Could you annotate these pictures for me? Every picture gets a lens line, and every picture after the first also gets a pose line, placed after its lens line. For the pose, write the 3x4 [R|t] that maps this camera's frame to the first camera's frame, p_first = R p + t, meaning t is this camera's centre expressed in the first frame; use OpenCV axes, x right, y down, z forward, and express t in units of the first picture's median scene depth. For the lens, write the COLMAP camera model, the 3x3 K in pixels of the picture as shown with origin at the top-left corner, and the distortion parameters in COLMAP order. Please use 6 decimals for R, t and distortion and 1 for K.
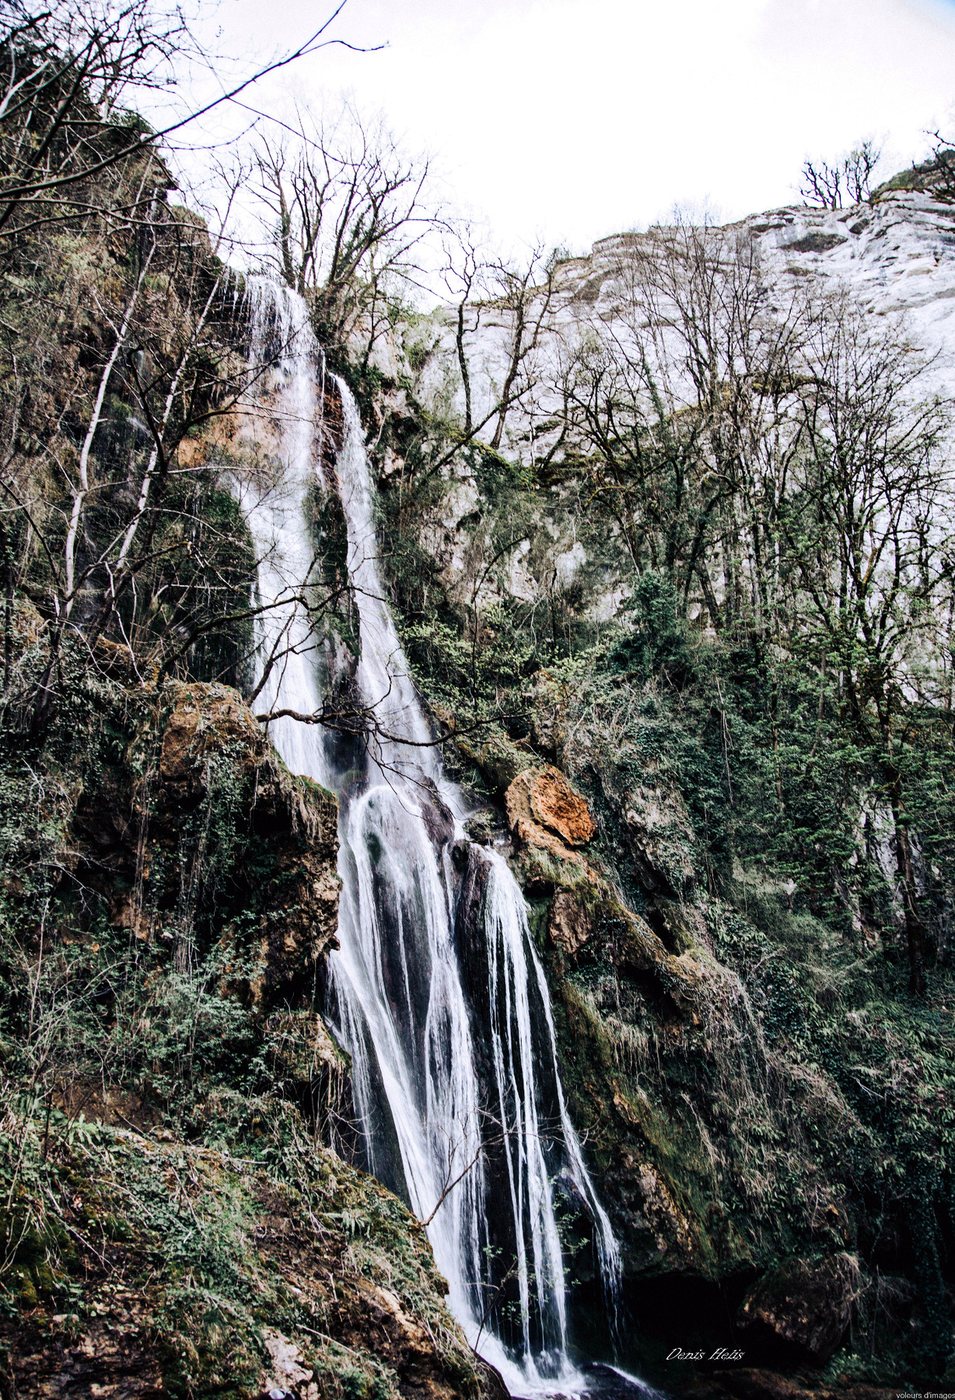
lens RADIAL K [[1179.1, 0, 451.9], [0, 1179.1, 700.2], [0, 0, 1]] dist [-0.132180, 0.101278]
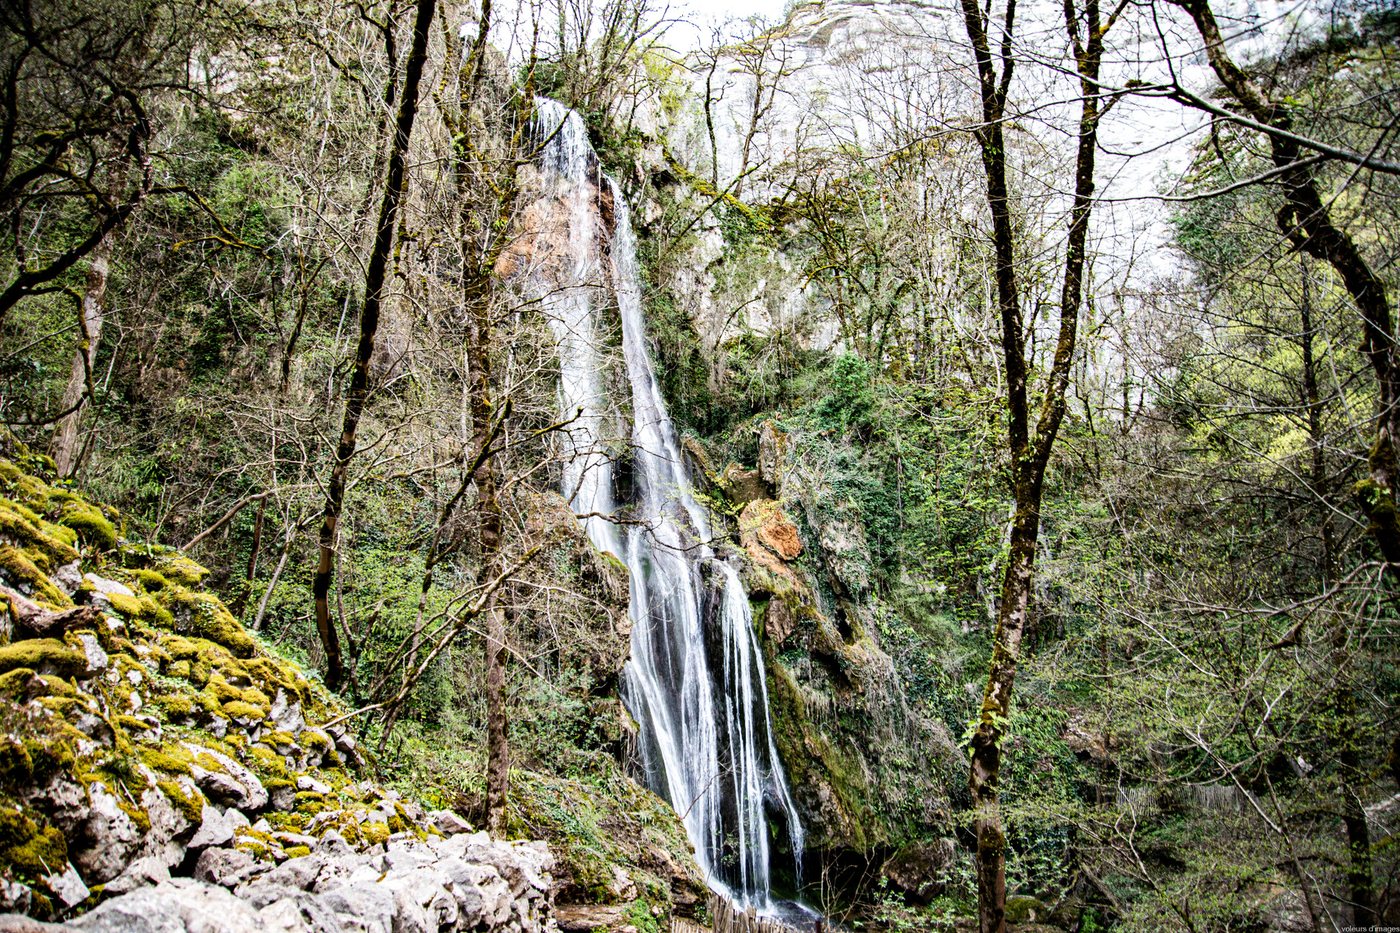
lens RADIAL K [[1133.2, 0, 668.0], [0, 1133.2, 476.0], [0, 0, 1]] dist [-0.142074, 0.117920]
pose [[0.999482, -0.000378, -0.032193, 0.006242], [0.004581, 0.991425, 0.130598, -0.178546], [0.031867, -0.130678, 0.990913, -0.390420]]
